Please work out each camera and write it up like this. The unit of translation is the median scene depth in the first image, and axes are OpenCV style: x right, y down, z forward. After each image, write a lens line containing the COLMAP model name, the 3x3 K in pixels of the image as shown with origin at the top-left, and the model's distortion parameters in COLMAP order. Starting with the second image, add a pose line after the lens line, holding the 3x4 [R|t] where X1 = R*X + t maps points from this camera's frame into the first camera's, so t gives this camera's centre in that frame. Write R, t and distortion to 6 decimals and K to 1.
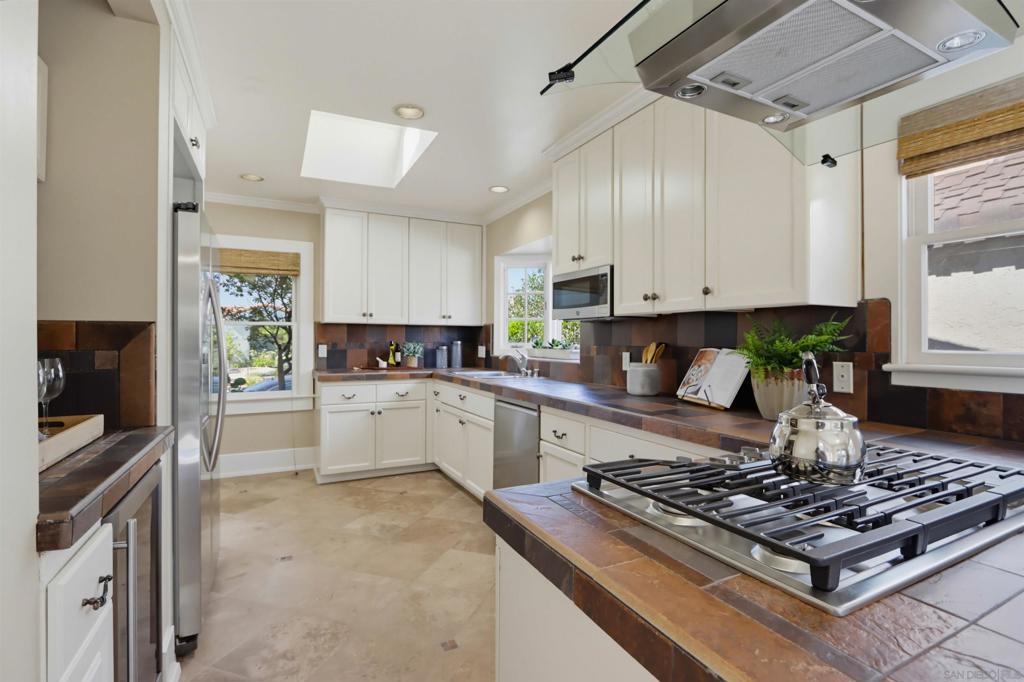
lens RADIAL K [[479.4, 0, 520.1], [0, 479.4, 338.4], [0, 0, 1]] dist [-0.024990, 0.008428]
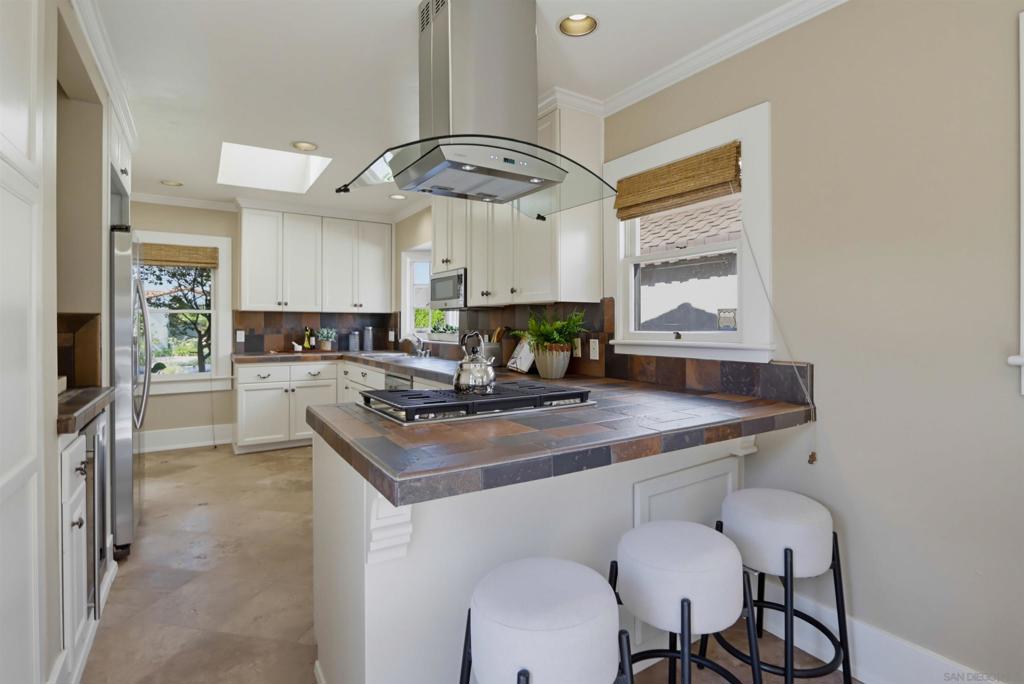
lens RADIAL K [[502.6, 0, 532.5], [0, 502.6, 324.1], [0, 0, 1]] dist [-0.016162, 0.000098]
pose [[0.993366, -0.003105, 0.114957, 0.130685], [0.003136, 0.999995, -0.000092, 0.000529], [-0.114956, 0.000451, 0.993370, -0.237061]]
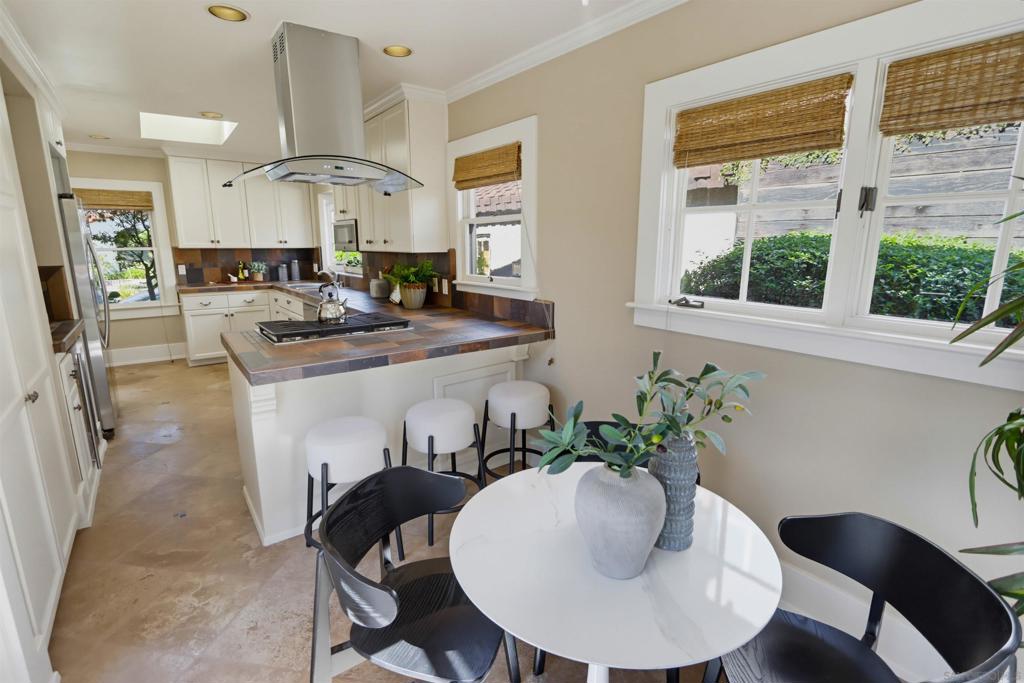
lens RADIAL K [[474.2, 0, 512.0], [0, 474.2, 341.5], [0, 0, 1]] dist [-0.017297, -0.000360]
pose [[0.984679, -0.037073, 0.170393, 0.260446], [0.001661, 0.979090, 0.203423, -0.043794], [-0.174372, -0.200023, 0.964150, -0.454649]]
